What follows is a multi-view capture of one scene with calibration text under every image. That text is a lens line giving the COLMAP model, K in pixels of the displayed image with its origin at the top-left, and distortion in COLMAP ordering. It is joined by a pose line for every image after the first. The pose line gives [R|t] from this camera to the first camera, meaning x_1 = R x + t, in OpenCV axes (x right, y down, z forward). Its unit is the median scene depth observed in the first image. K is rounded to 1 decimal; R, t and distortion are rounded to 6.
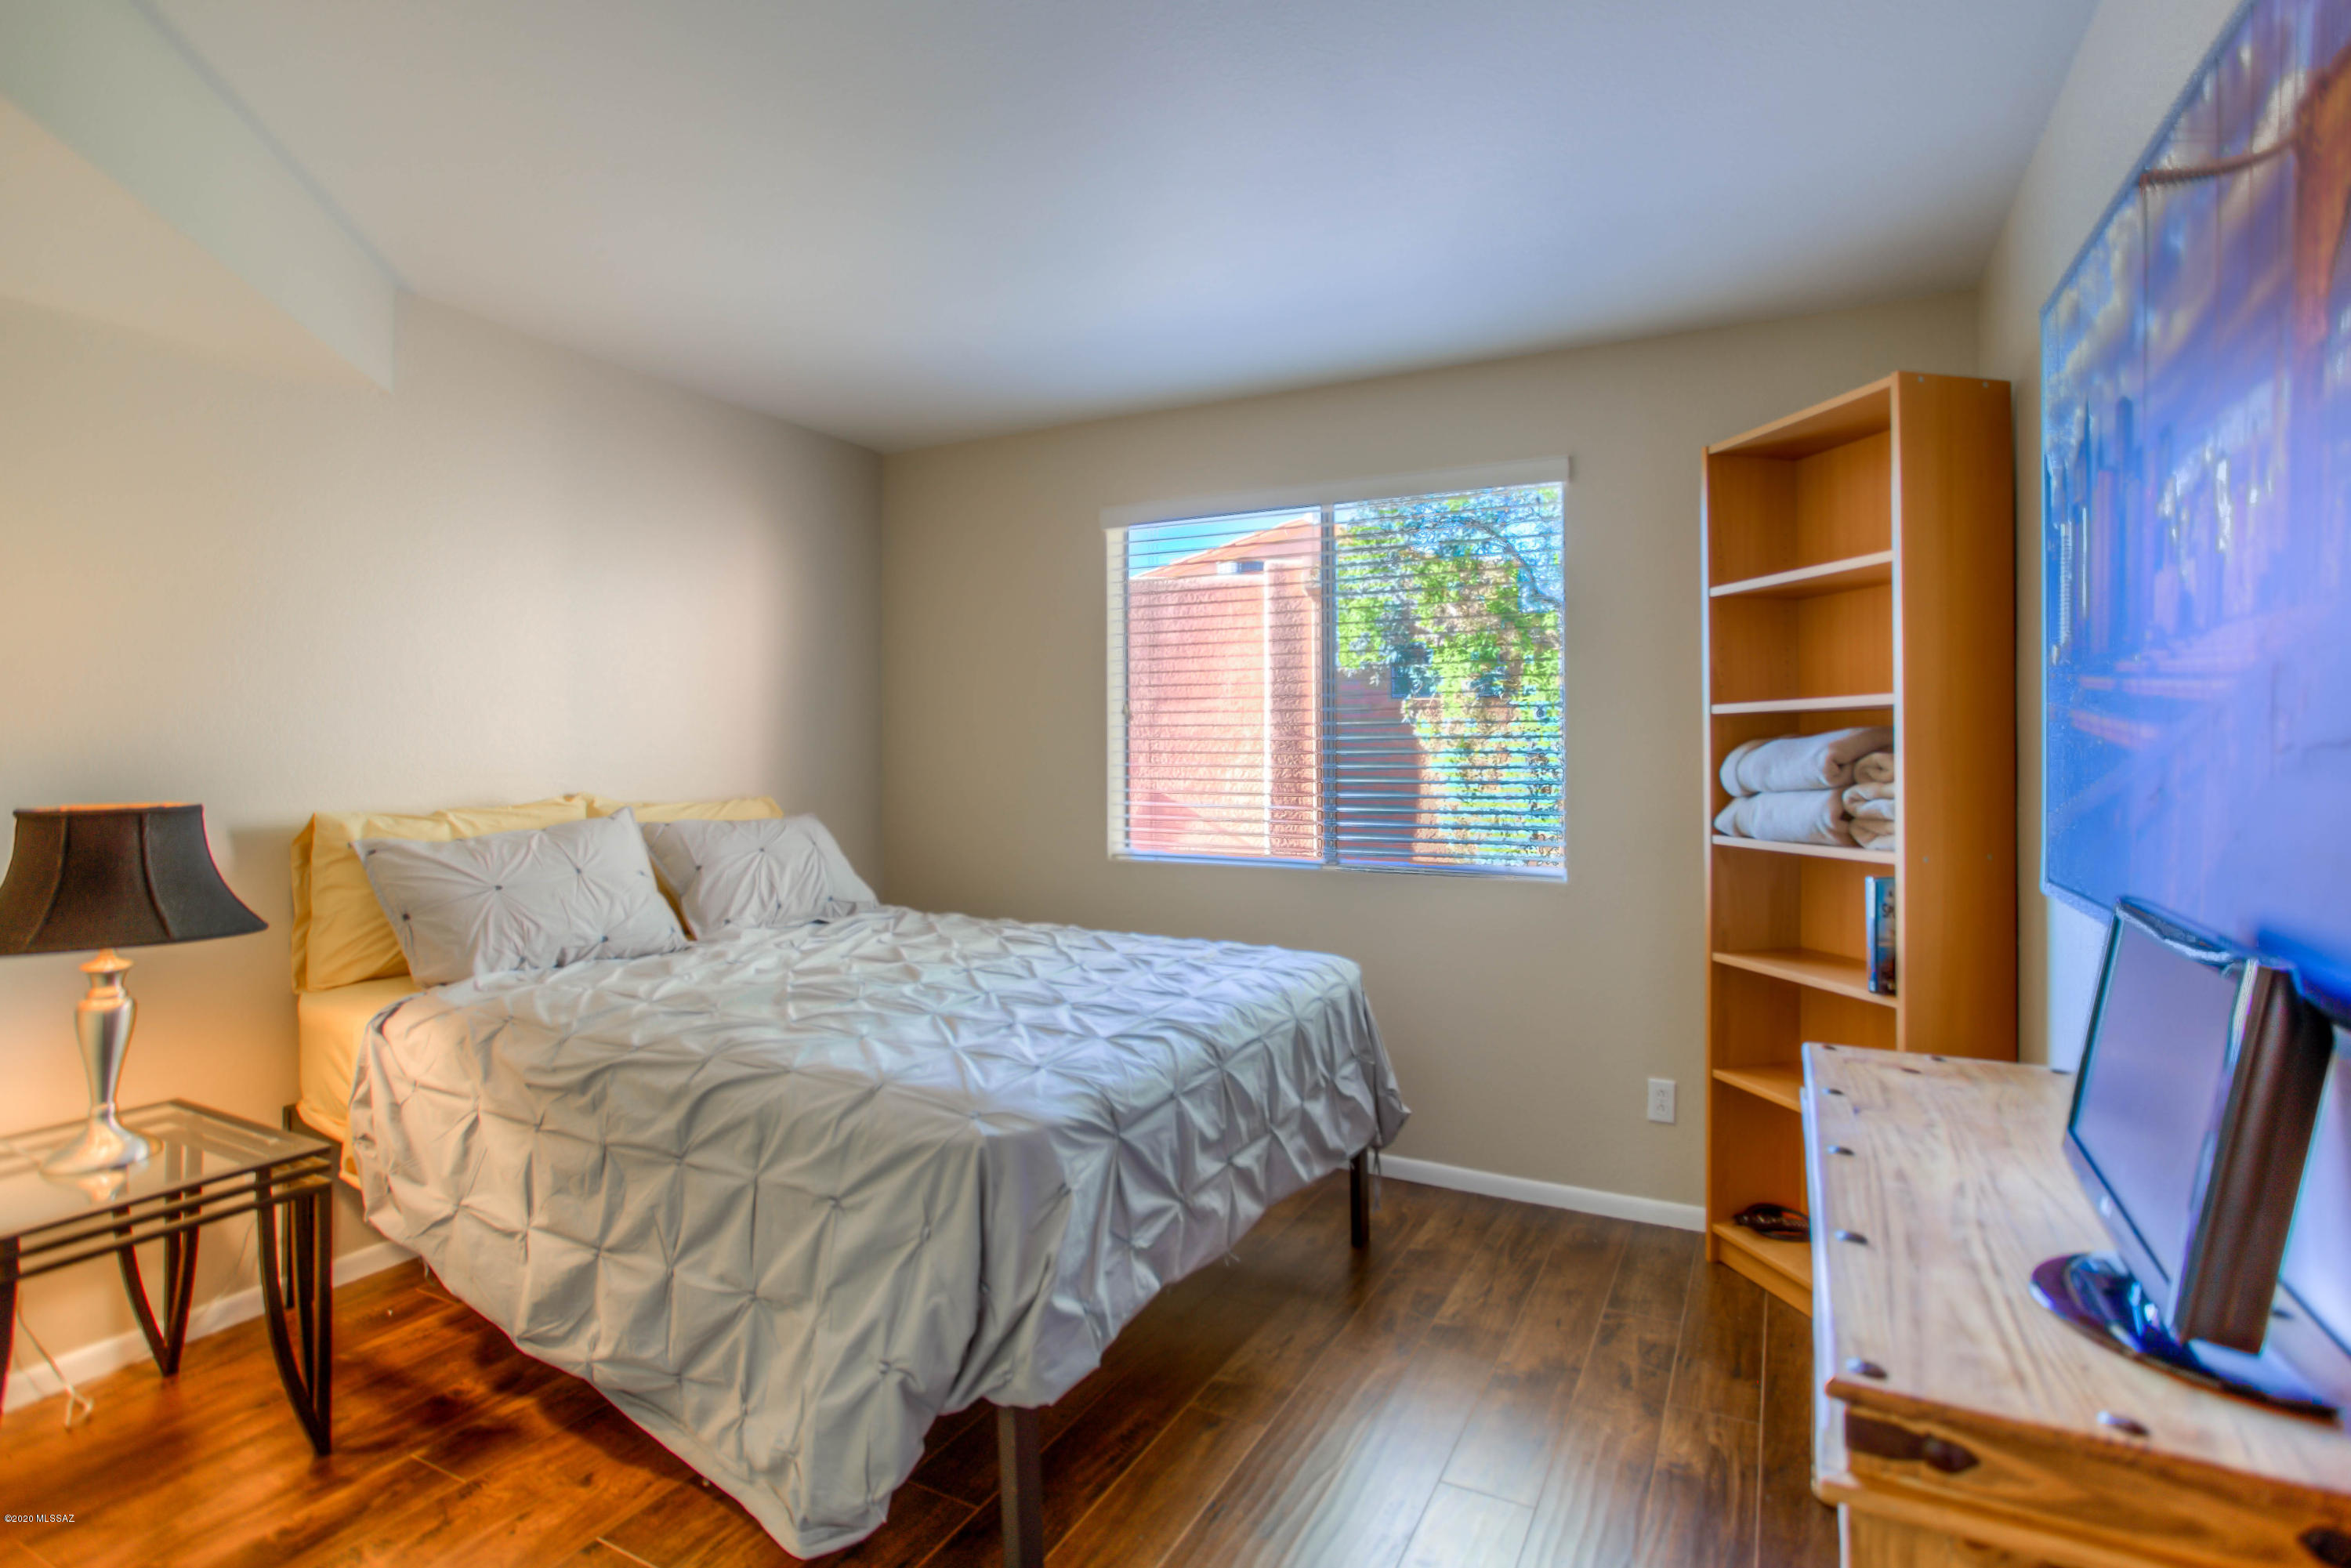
lens RADIAL K [[1176.1, 0, 1179.6], [0, 1176.1, 774.8], [0, 0, 1]] dist [-0.043457, 0.025288]
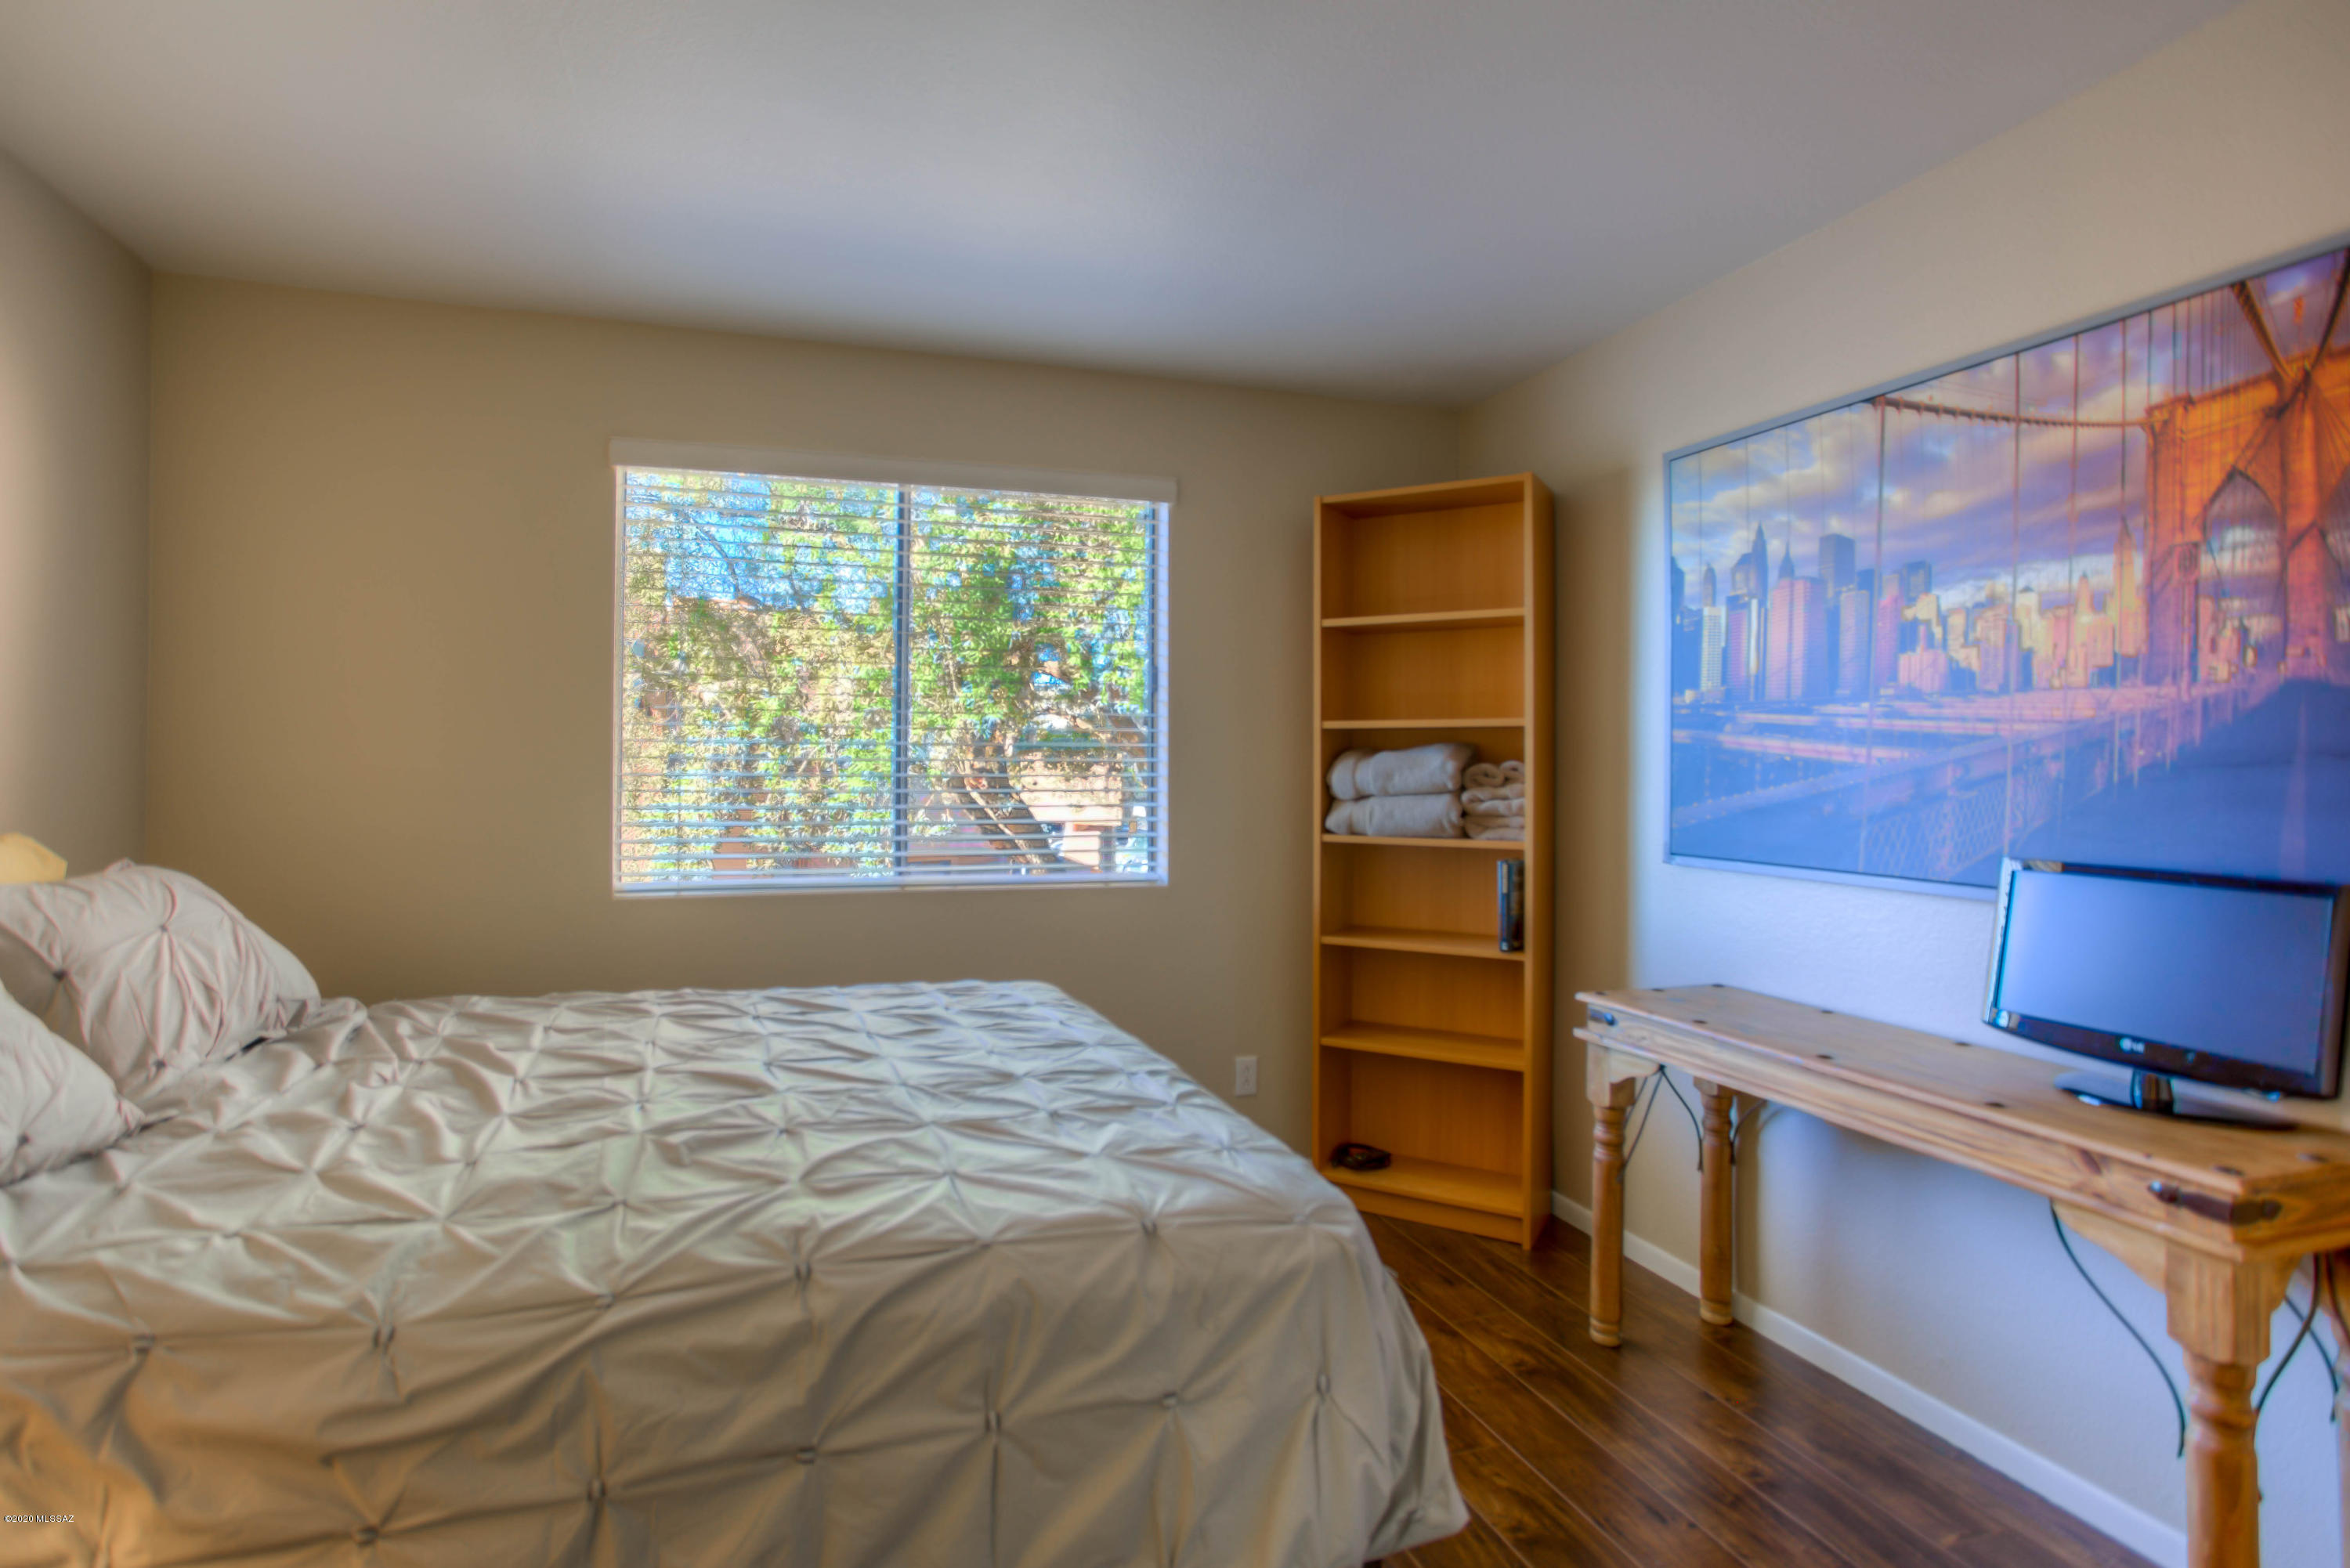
lens RADIAL K [[1175.5, 0, 1174.2], [0, 1175.5, 765.4], [0, 0, 1]] dist [-0.043457, 0.025288]
pose [[0.696262, -0.000574, 0.717788, -0.497156], [0.008201, 0.999941, -0.007155, -0.009082], [-0.717741, 0.010869, 0.696225, 0.311637]]
